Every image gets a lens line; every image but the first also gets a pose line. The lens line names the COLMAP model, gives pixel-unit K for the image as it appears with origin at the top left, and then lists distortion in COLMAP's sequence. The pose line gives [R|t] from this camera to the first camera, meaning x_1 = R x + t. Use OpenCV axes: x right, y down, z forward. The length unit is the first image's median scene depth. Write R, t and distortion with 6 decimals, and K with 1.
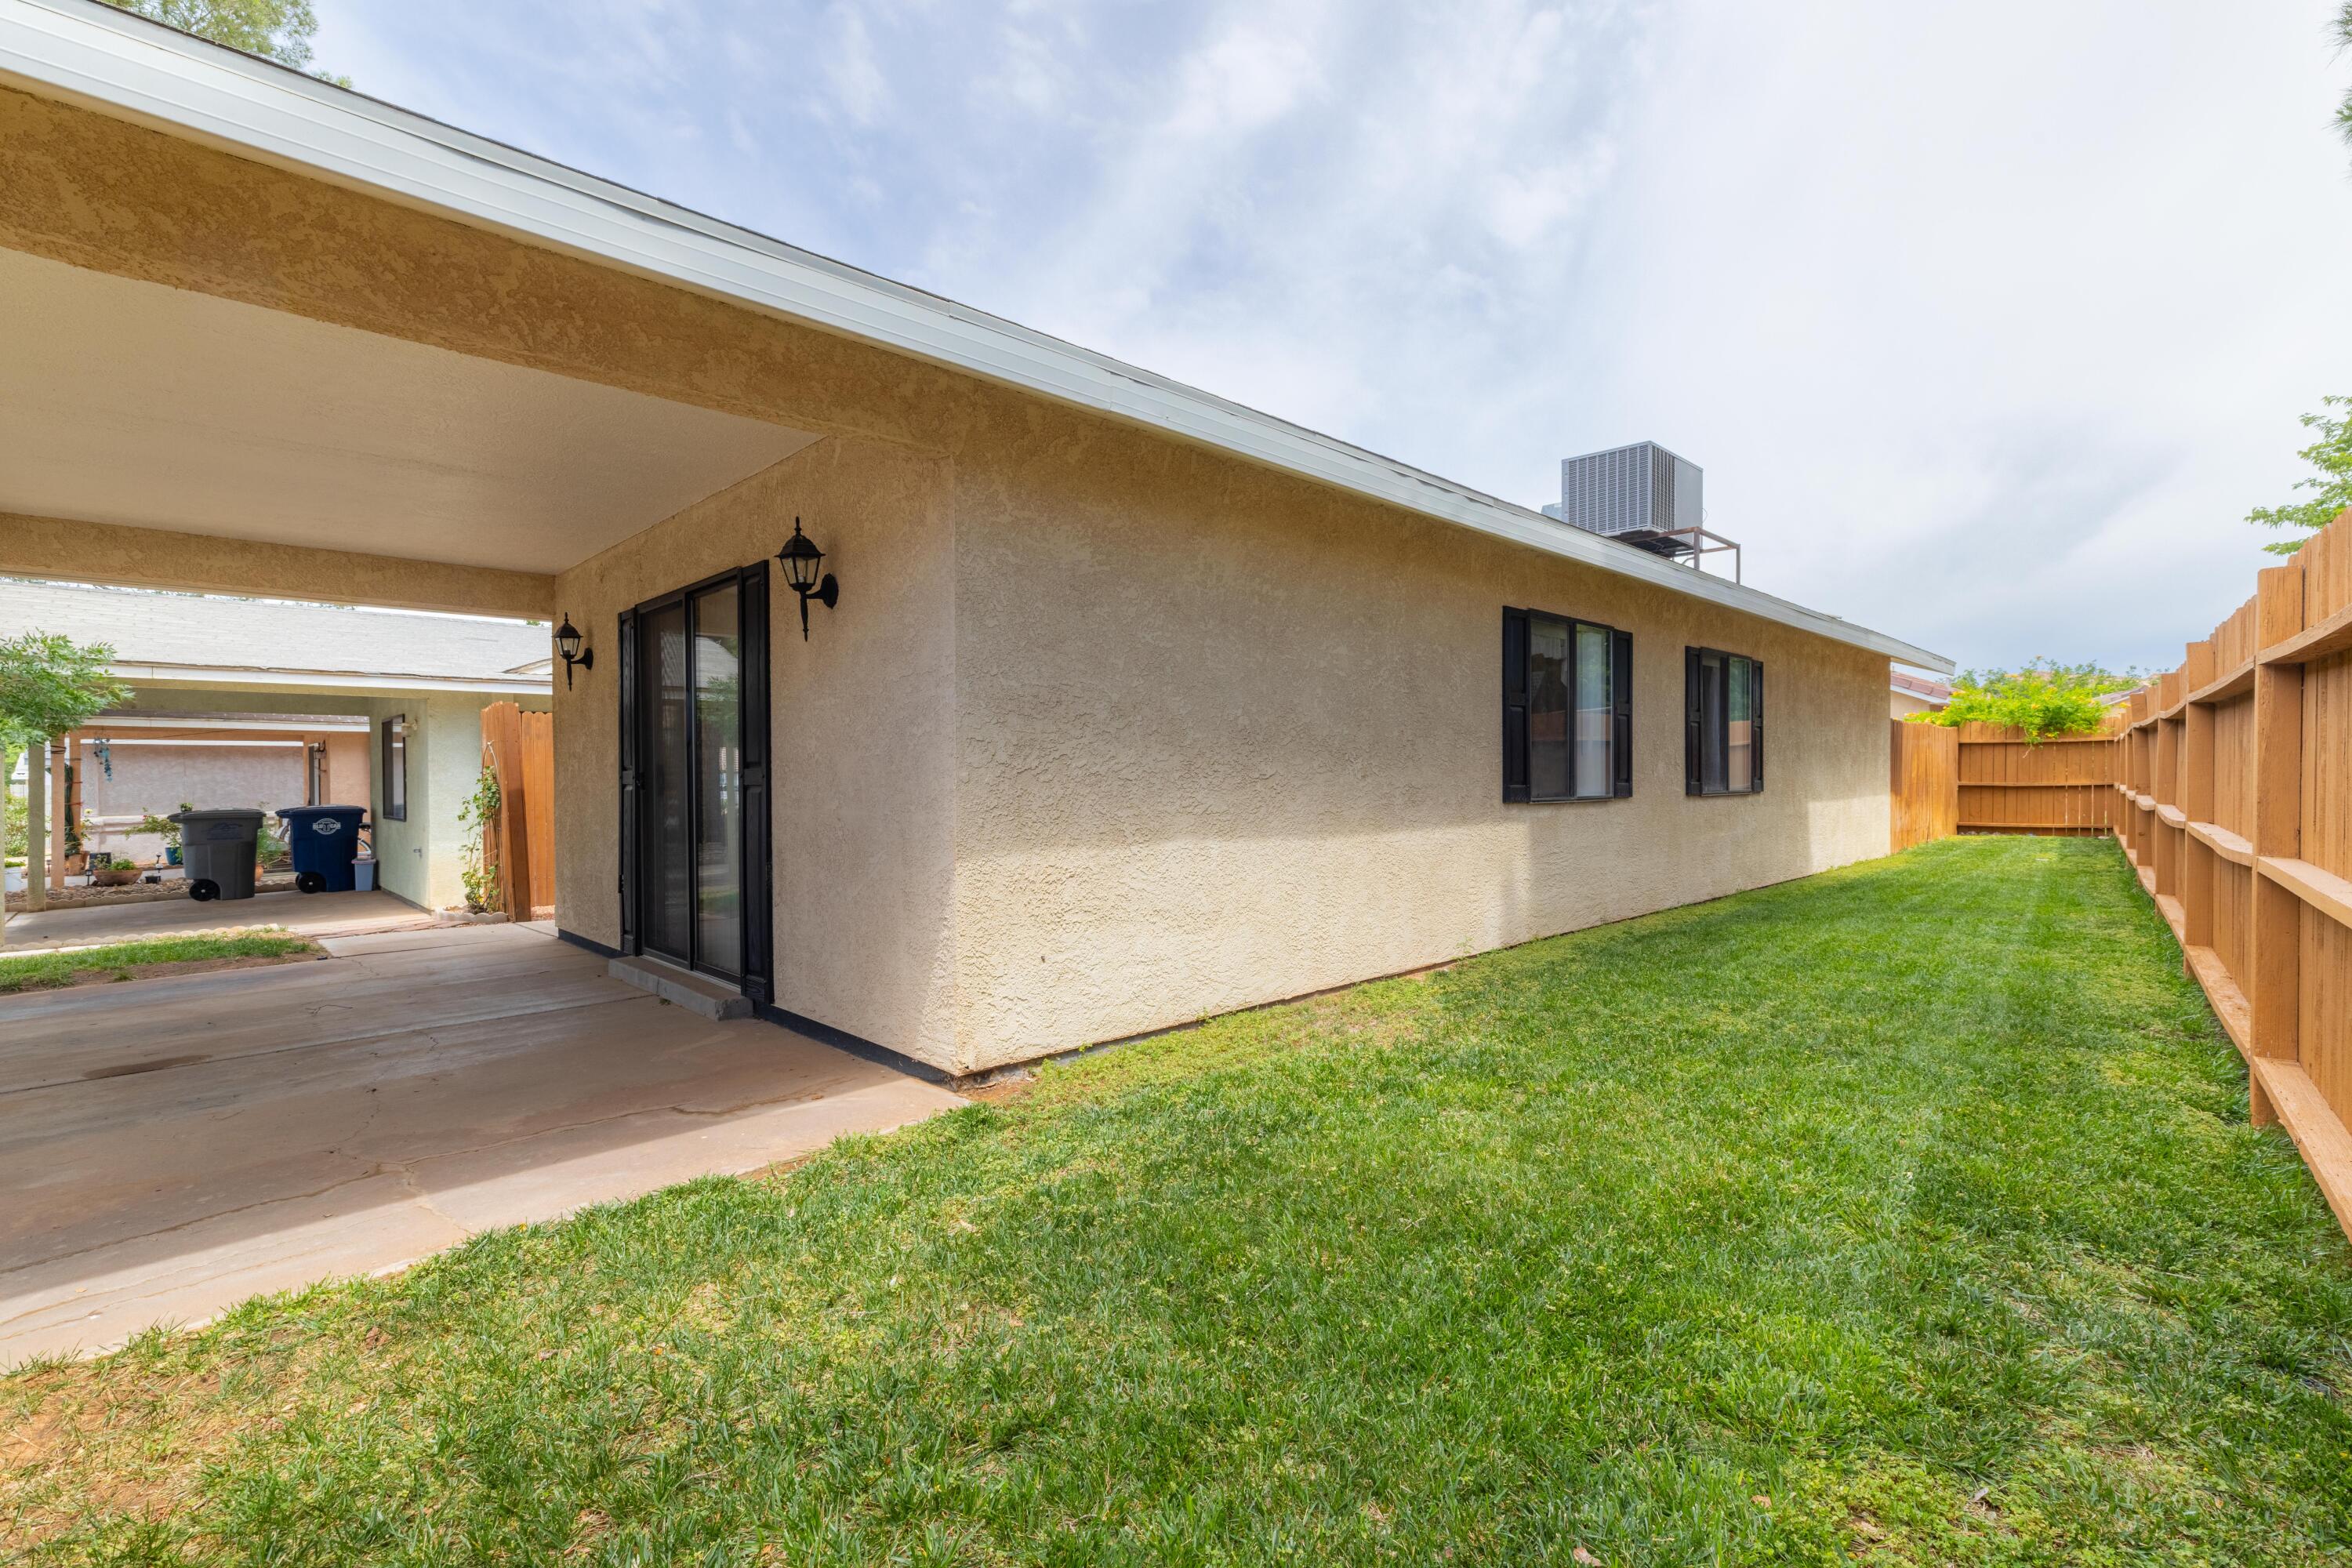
lens RADIAL K [[1073.4, 0, 1178.1], [0, 1073.4, 785.2], [0, 0, 1]] dist [0.002168, 0.000122]
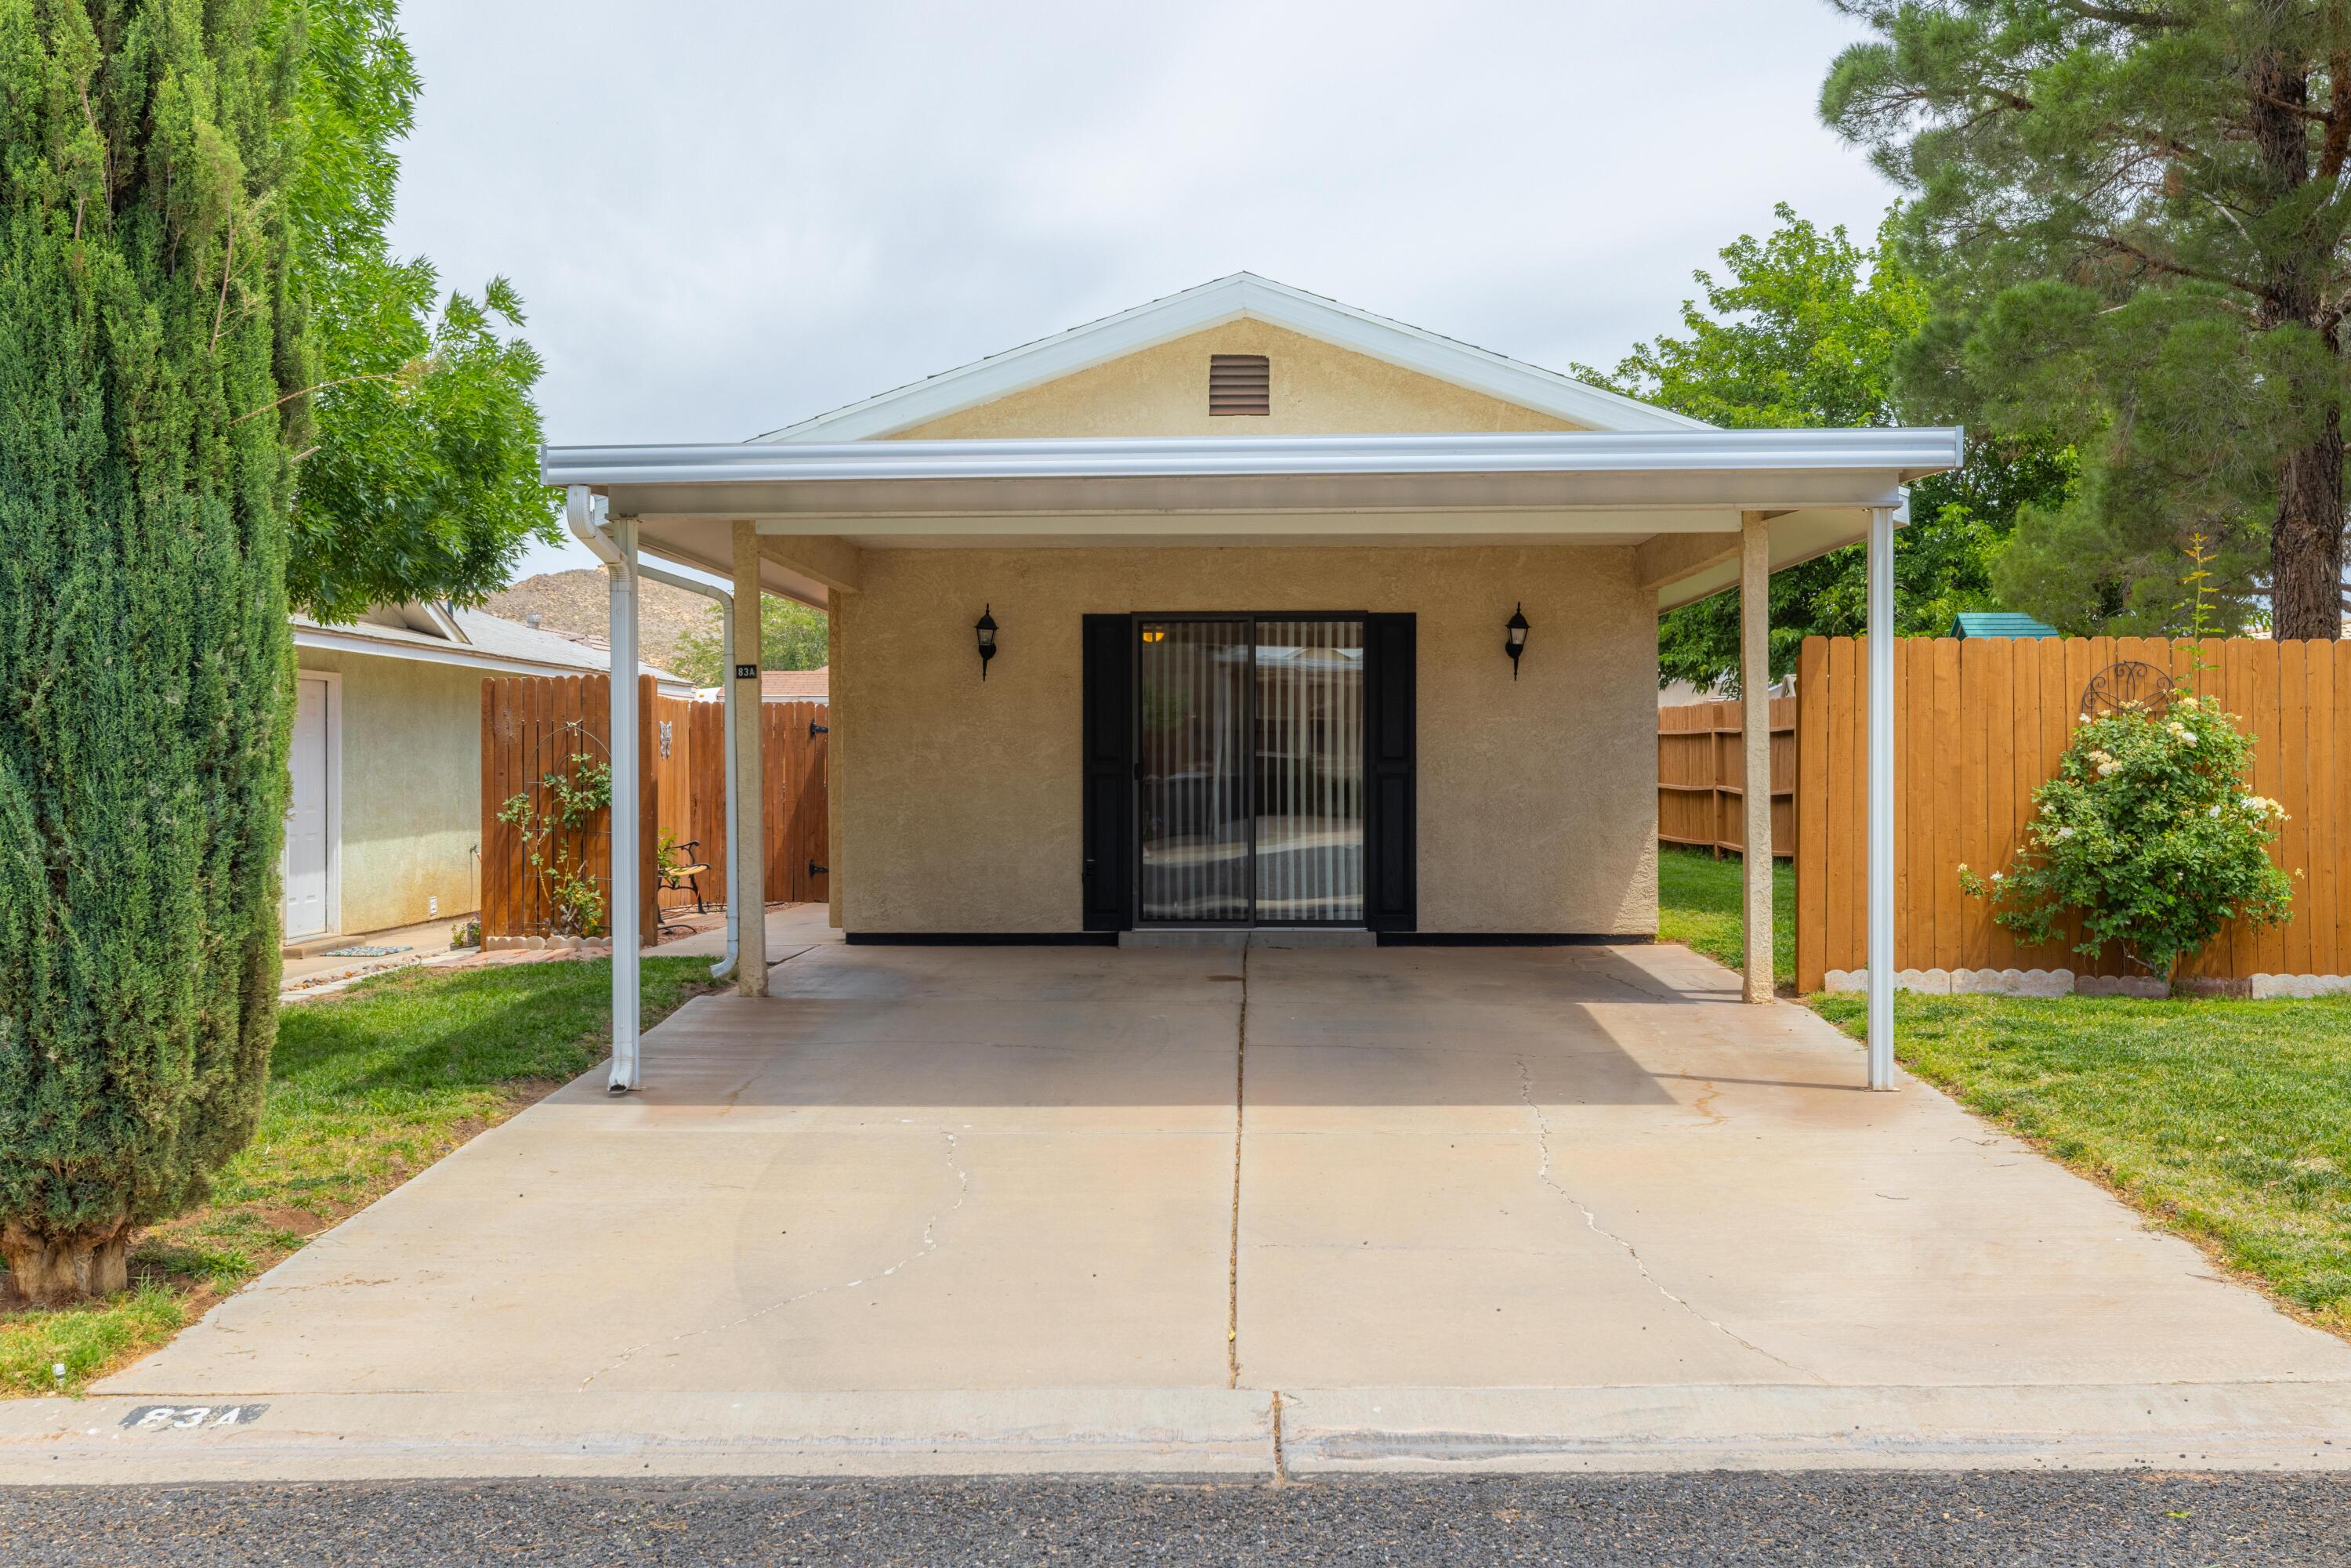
lens RADIAL K [[2291.8, 0, 1174.9], [0, 2291.8, 779.9], [0, 0, 1]] dist [-0.006705, 0.000000]
pose [[0.713739, 0.000890, 0.700411, -2.136507], [0.000308, 0.999999, -0.001584, 0.009738], [-0.700412, 0.001346, 0.713738, -0.721698]]
